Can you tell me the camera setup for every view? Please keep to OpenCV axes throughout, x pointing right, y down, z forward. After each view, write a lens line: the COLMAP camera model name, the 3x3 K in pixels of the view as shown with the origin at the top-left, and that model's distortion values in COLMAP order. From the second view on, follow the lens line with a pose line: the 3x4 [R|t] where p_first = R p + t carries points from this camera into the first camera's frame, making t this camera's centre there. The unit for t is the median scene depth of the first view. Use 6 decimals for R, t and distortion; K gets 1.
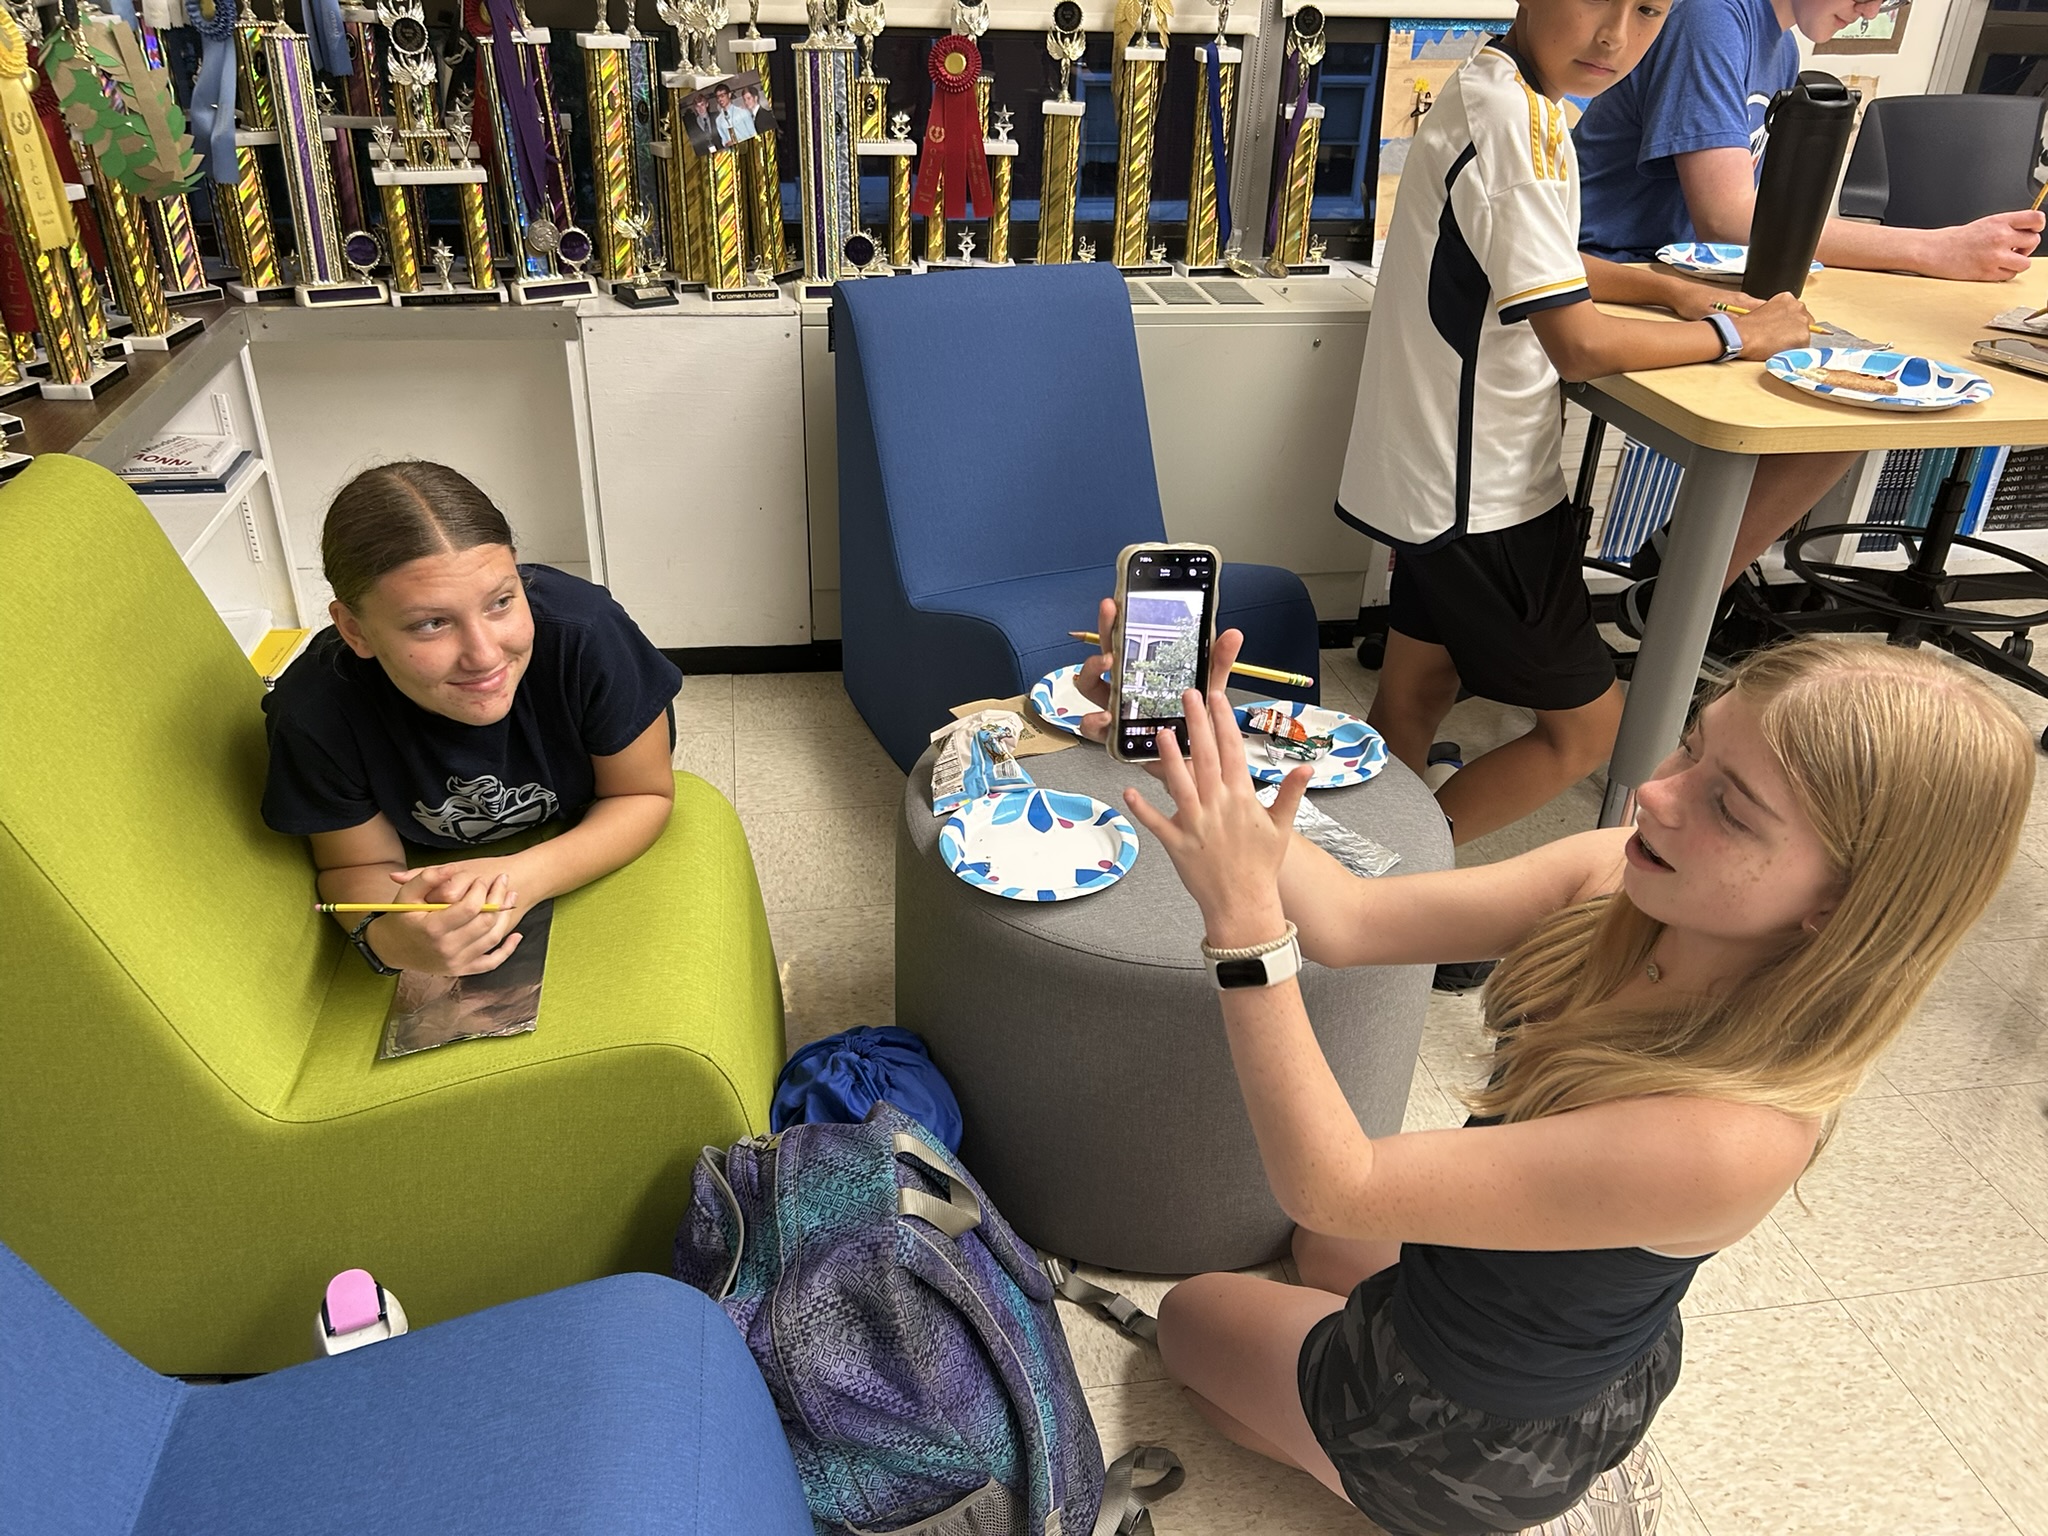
lens RADIAL K [[1562.4, 0, 1031.7], [0, 1562.4, 770.4], [0, 0, 1]] dist [0.031126, -0.032761]
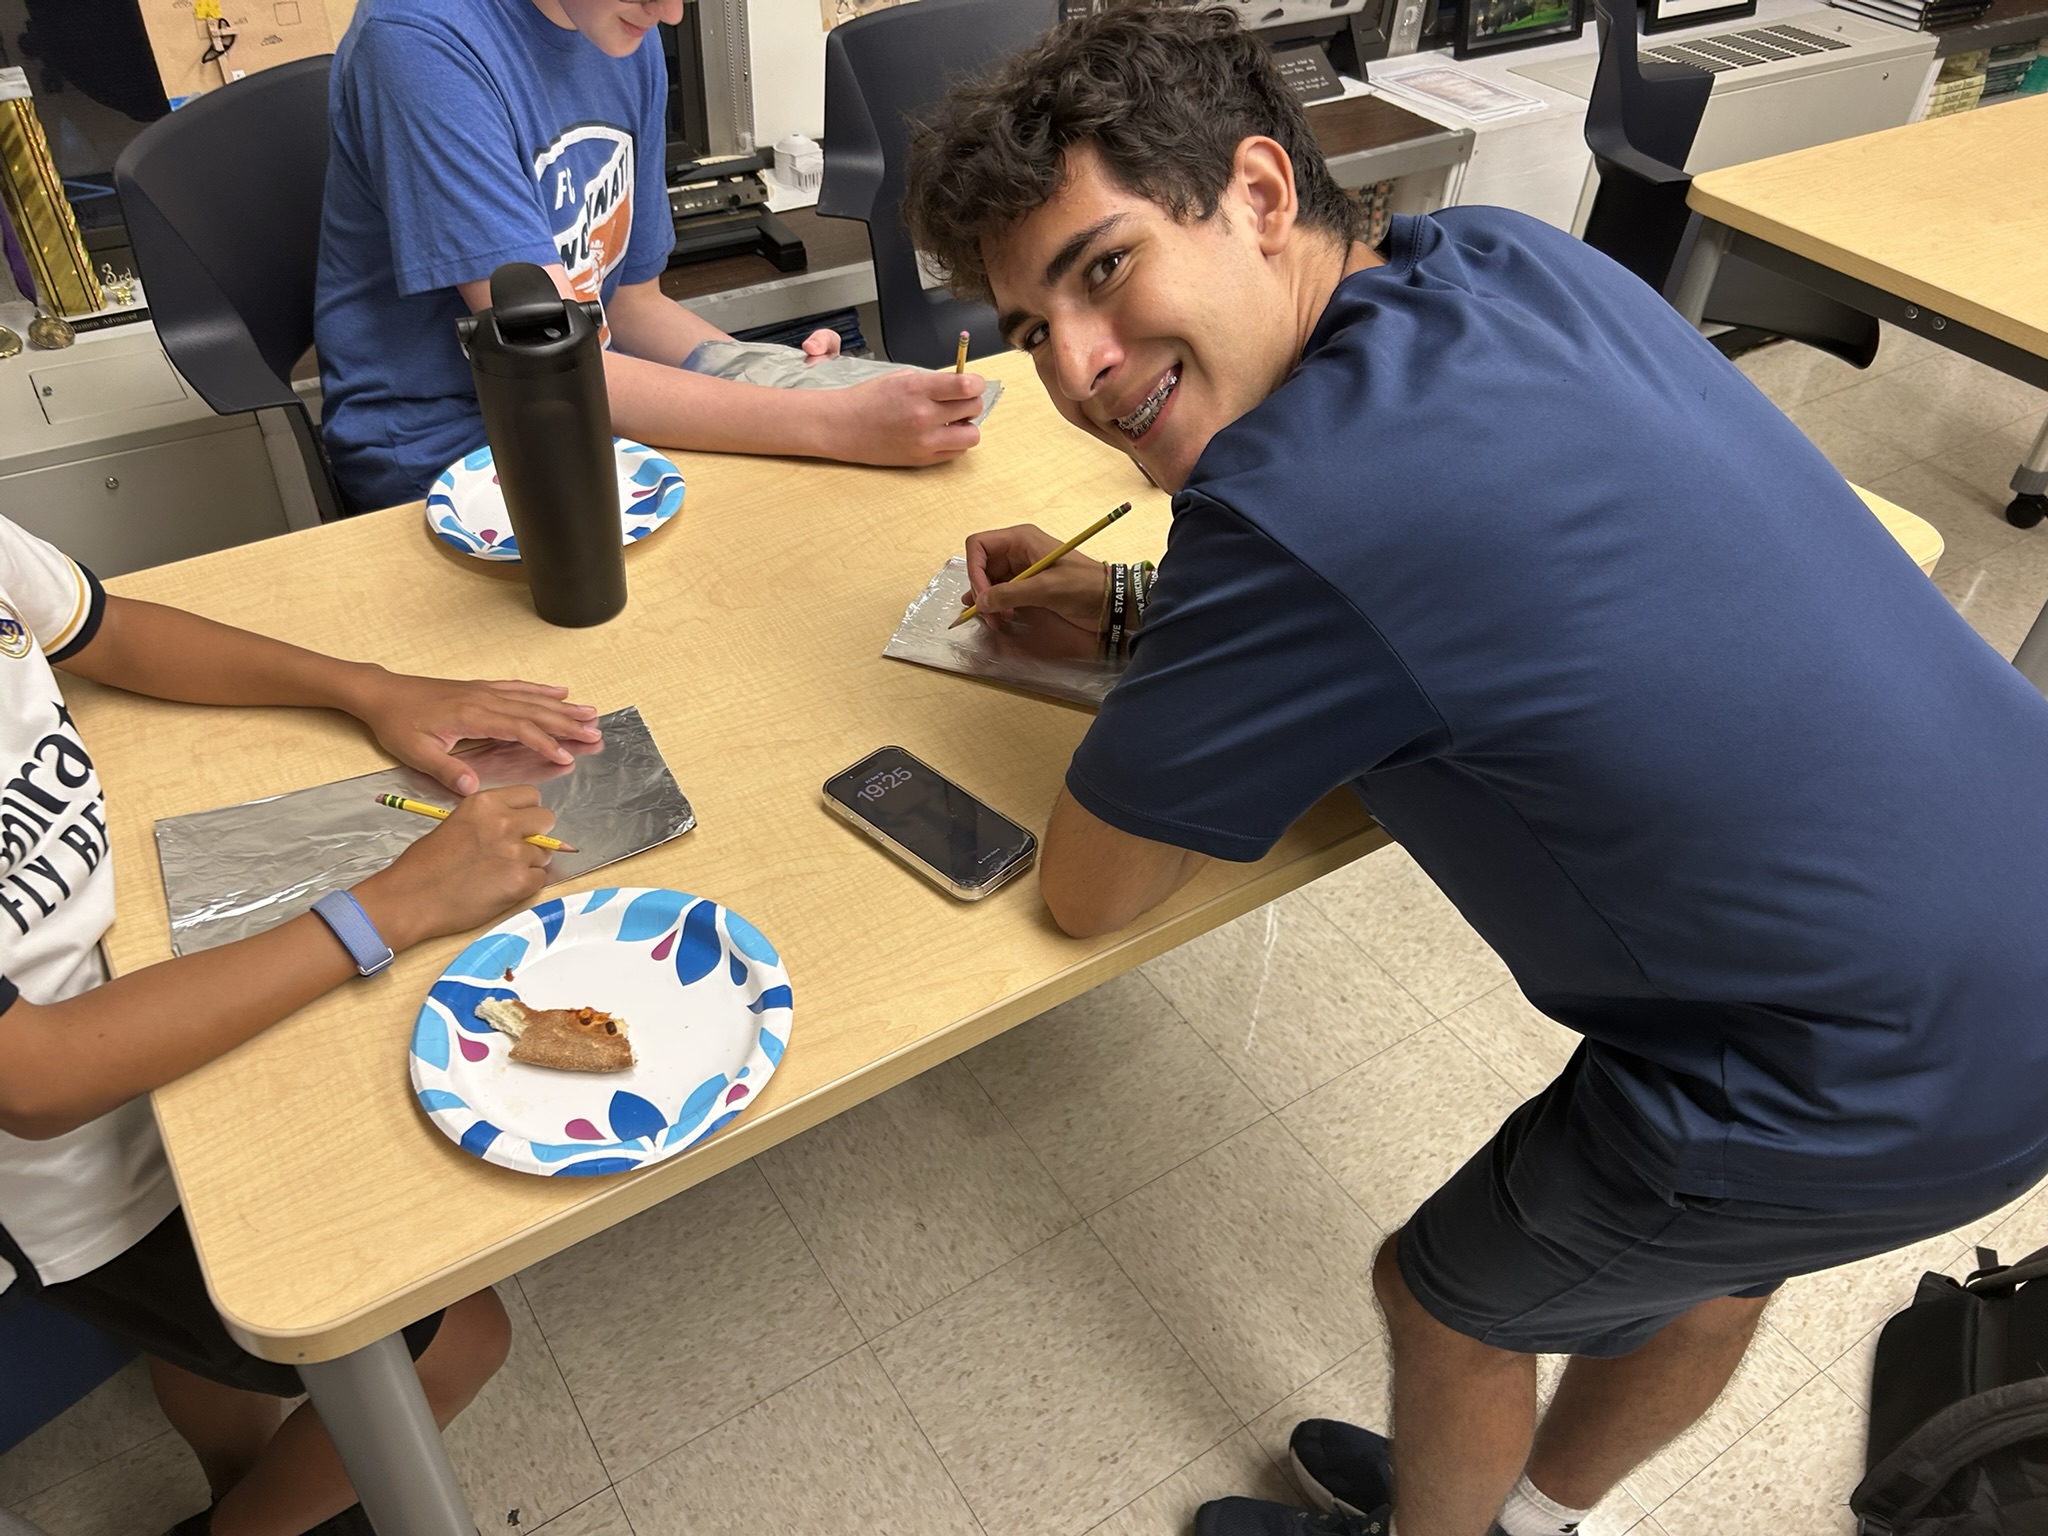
lens RADIAL K [[1545.6, 0, 1038.0], [0, 1545.6, 778.2], [0, 0, 1]] dist [0.027216, -0.034339]
pose [[0.907463, -0.262657, 0.327906, 0.380207], [0.190065, 0.952703, 0.237131, -0.315145], [-0.374681, -0.152865, 0.914465, 0.339705]]
